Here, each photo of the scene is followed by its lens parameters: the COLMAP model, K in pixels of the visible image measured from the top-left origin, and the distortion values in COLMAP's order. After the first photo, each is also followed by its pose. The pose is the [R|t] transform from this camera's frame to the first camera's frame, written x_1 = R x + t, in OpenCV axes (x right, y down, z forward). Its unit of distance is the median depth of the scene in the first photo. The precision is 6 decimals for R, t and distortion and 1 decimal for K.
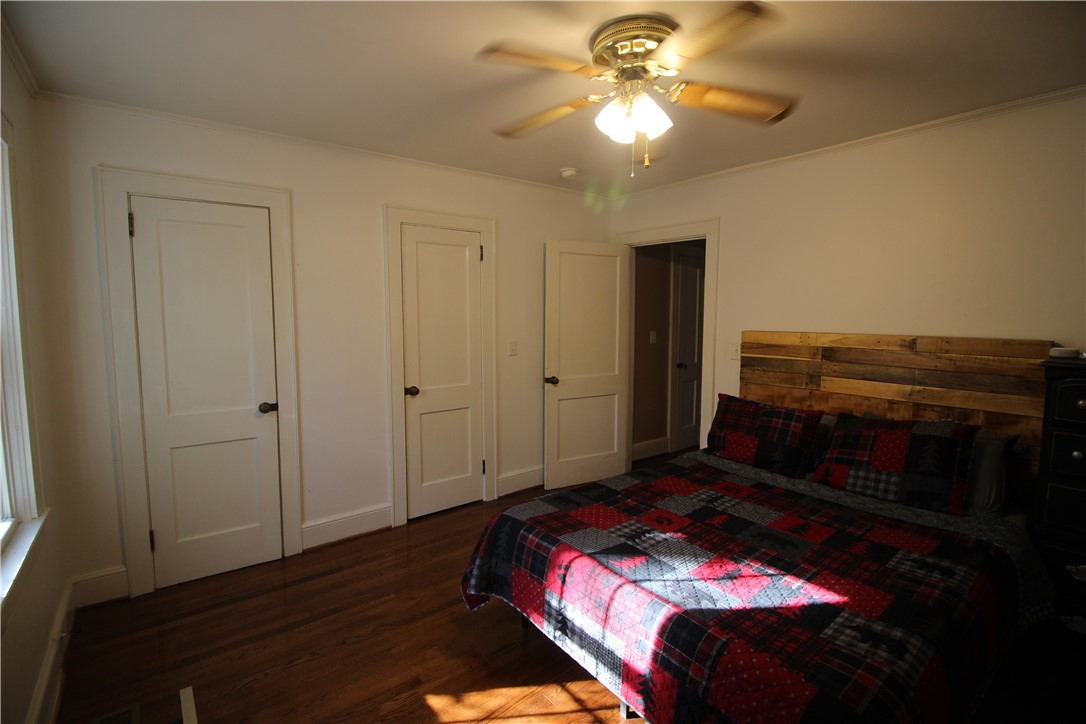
lens RADIAL K [[504.4, 0, 542.4], [0, 504.4, 358.9], [0, 0, 1]] dist [-0.020900, -0.000621]
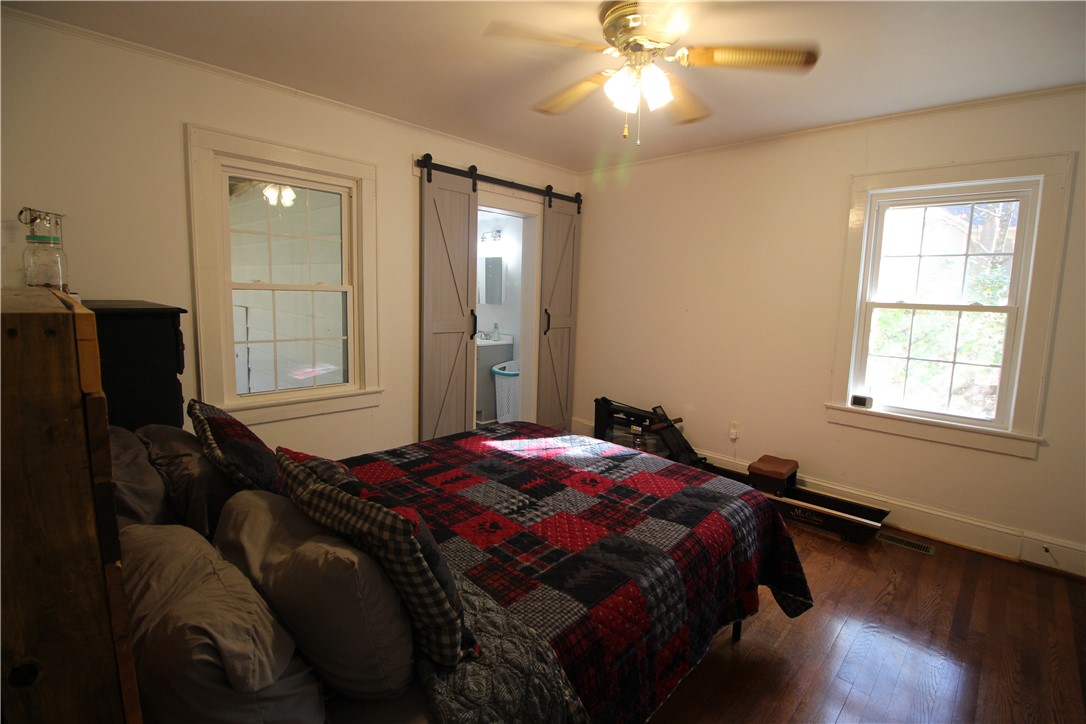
lens RADIAL K [[504.4, 0, 545.5], [0, 504.4, 355.5], [0, 0, 1]] dist [-0.020900, -0.000621]
pose [[-0.988983, -0.011389, -0.147591, 0.503676], [-0.043425, 0.975490, 0.215714, -0.137115], [0.141517, 0.219747, -0.965238, 1.999784]]
